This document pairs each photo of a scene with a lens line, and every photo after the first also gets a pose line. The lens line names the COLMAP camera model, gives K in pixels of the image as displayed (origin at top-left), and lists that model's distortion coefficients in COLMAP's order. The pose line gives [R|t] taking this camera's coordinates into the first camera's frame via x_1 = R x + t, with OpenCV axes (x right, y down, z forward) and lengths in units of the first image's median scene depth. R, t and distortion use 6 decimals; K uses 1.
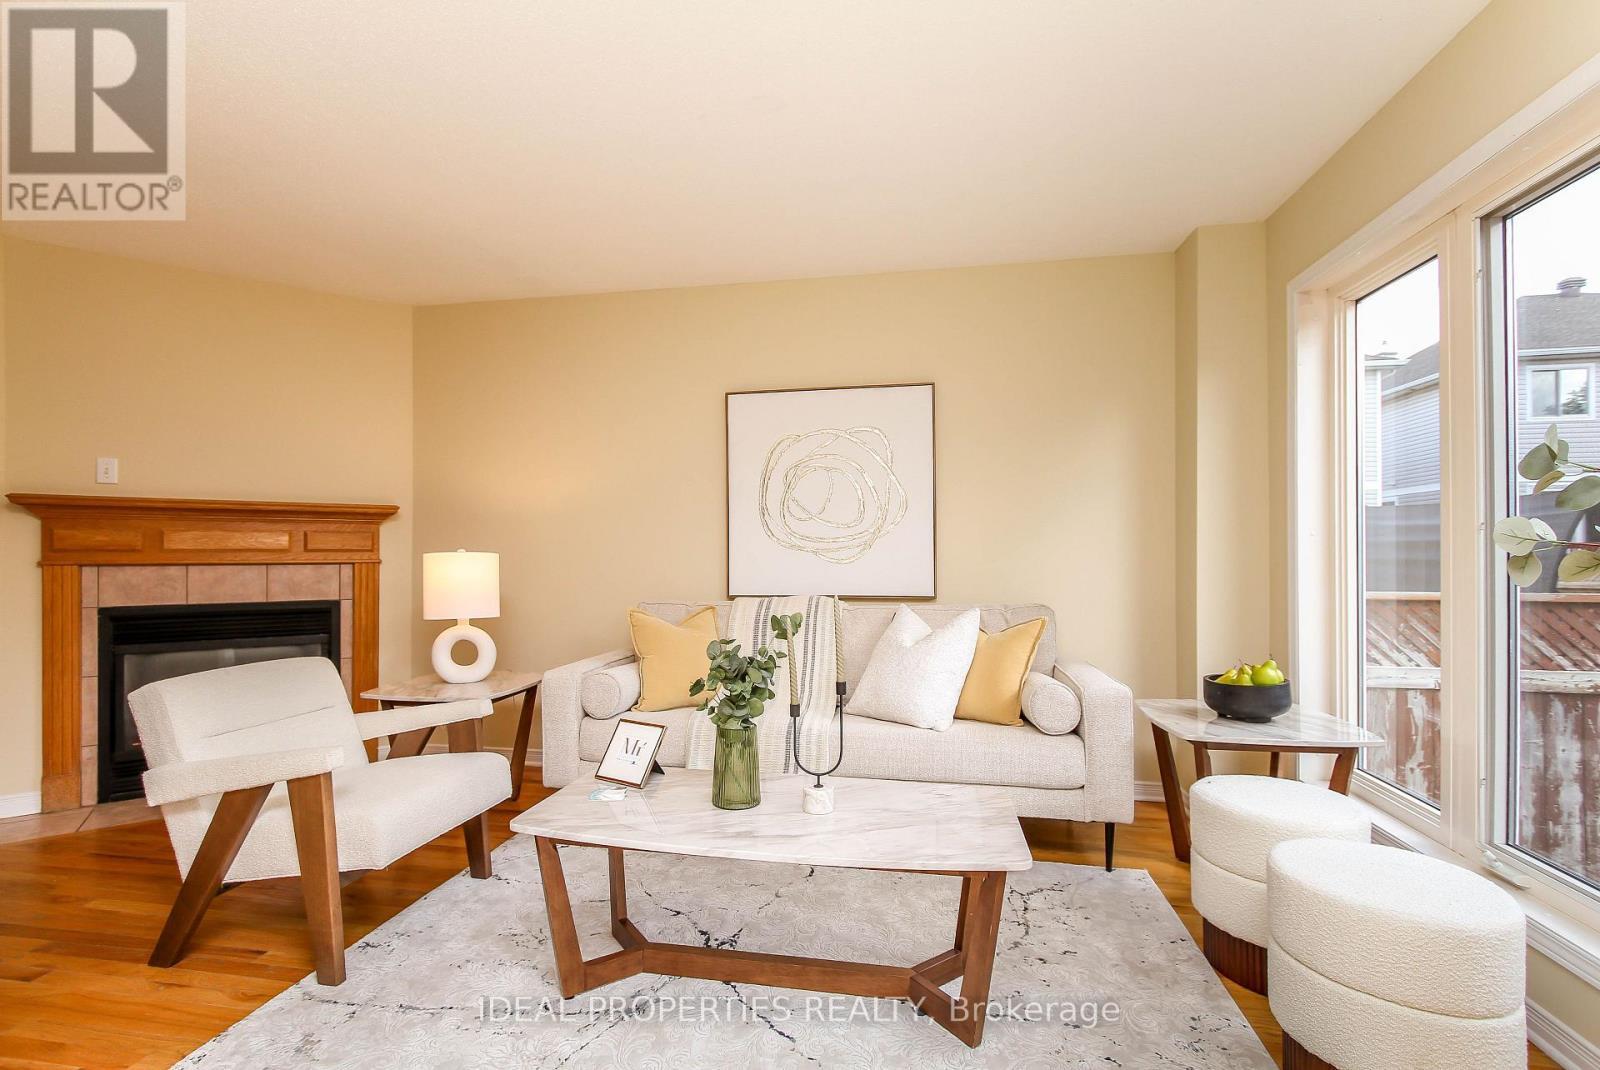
lens RADIAL K [[724.7, 0, 792.5], [0, 724.7, 555.6], [0, 0, 1]] dist [-0.002285, 0.002087]
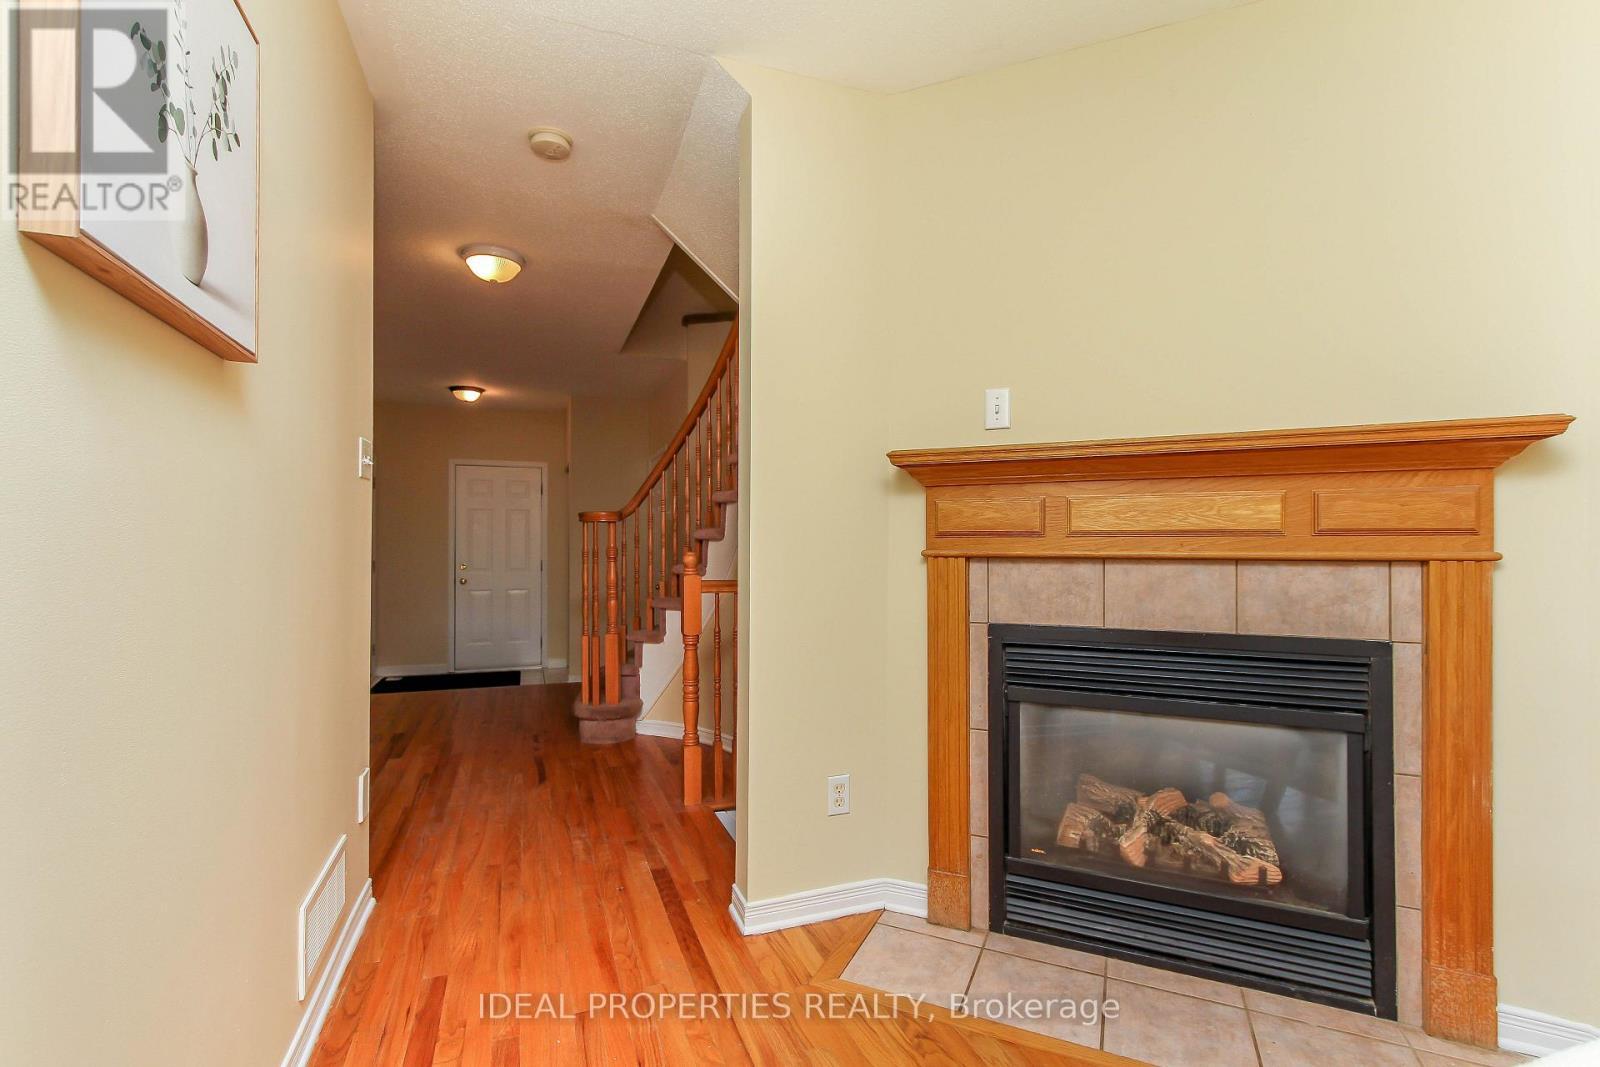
lens RADIAL K [[724.7, 0, 794.6], [0, 724.7, 532.0], [0, 0, 1]] dist [-0.002285, 0.002087]
pose [[0.534538, -0.004490, -0.845132, -0.492362], [0.005276, 0.999984, -0.001976, -0.008959], [0.845128, -0.003403, 0.534553, 0.497253]]
